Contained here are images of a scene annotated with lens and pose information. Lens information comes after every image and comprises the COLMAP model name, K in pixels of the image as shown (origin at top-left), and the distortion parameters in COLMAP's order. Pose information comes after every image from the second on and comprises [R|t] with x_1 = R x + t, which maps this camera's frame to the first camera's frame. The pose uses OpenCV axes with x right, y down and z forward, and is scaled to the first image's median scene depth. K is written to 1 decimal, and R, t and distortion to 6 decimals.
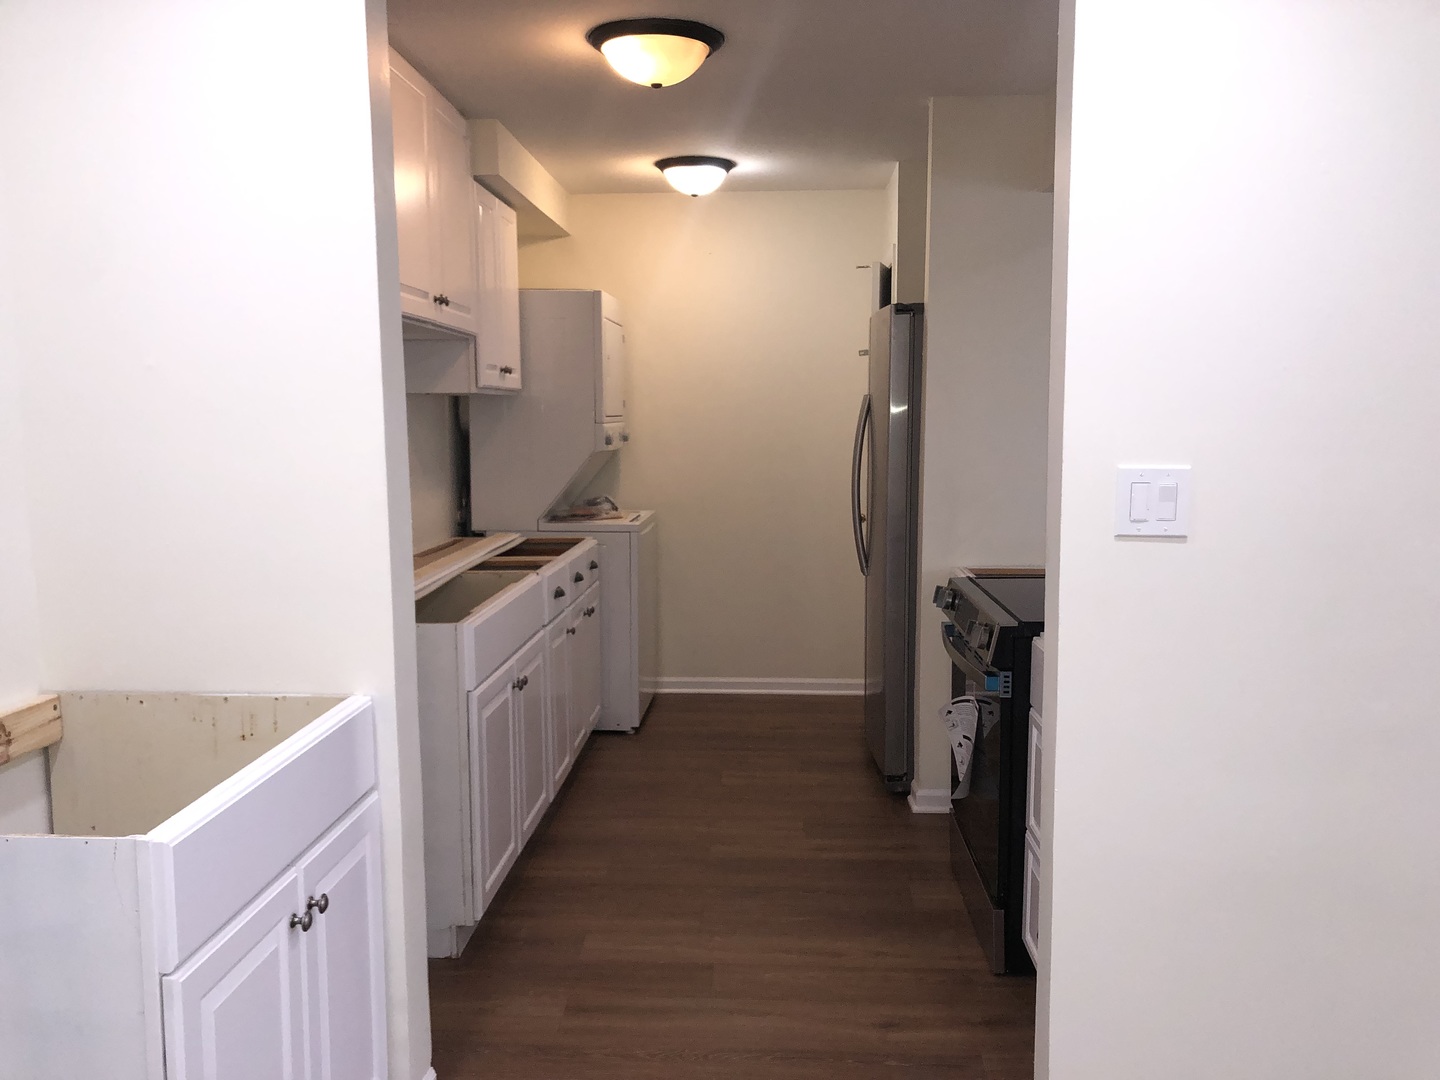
lens RADIAL K [[1175.1, 0, 724.6], [0, 1175.1, 539.4], [0, 0, 1]] dist [0.038938, -0.043123]
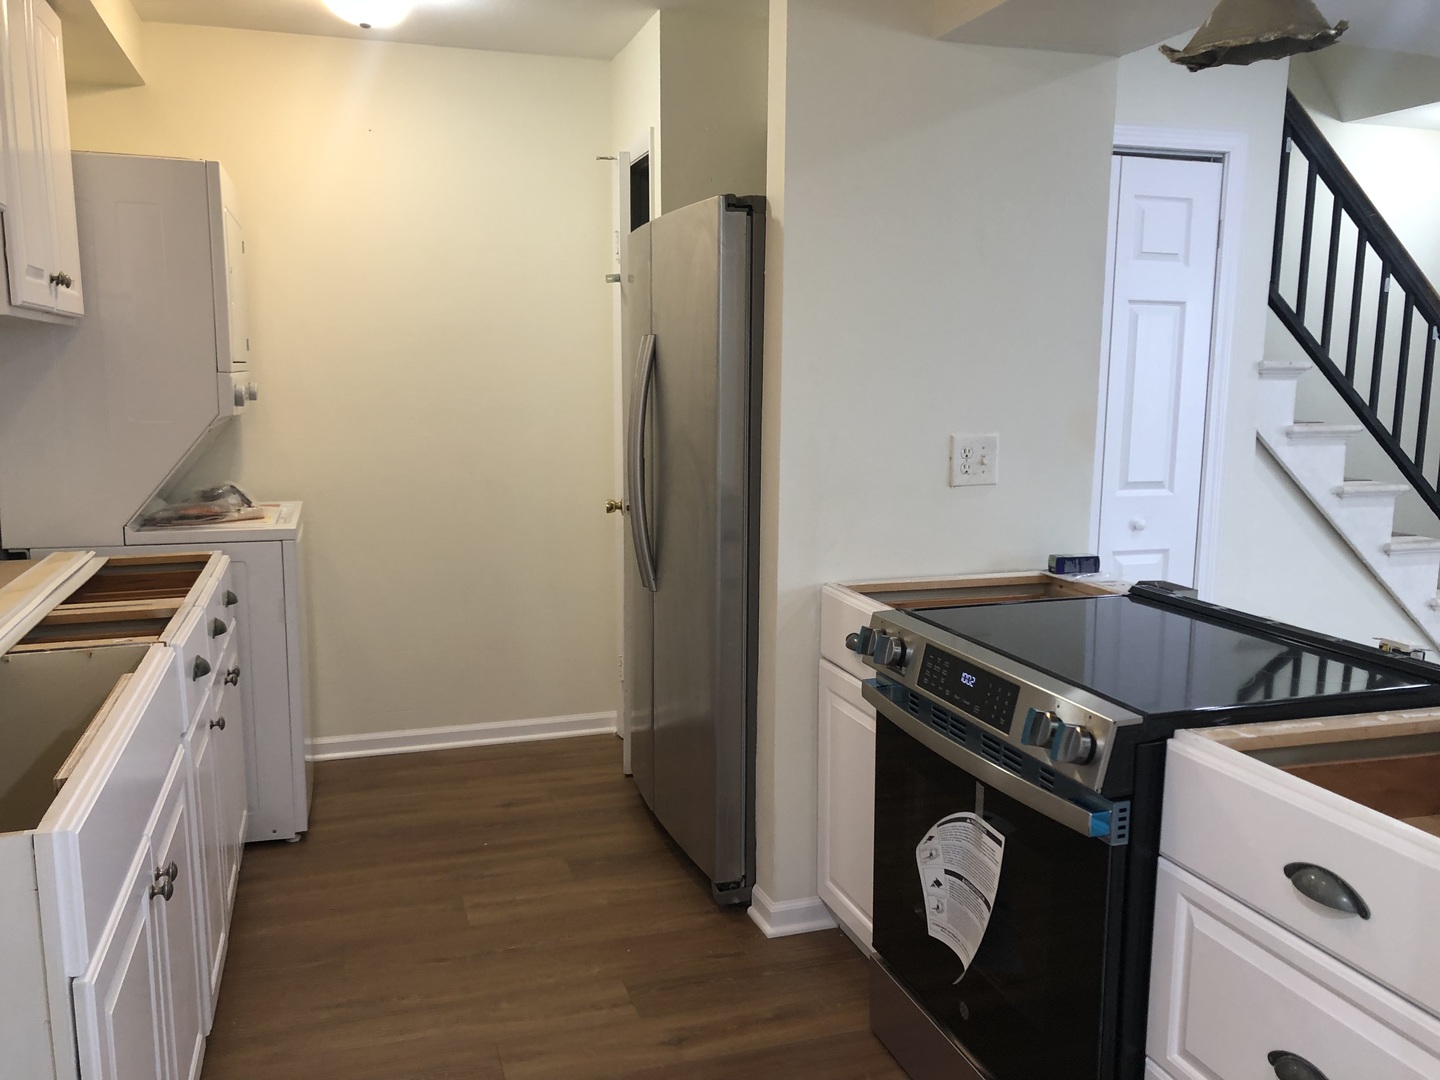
lens RADIAL K [[1175.1, 0, 715.1], [0, 1175.1, 545.6], [0, 0, 1]] dist [0.038938, -0.043123]
pose [[0.937073, -0.043483, 0.346416, -0.083781], [0.029574, 0.998534, 0.045339, -0.026593], [-0.347880, -0.032241, 0.936985, 0.305198]]
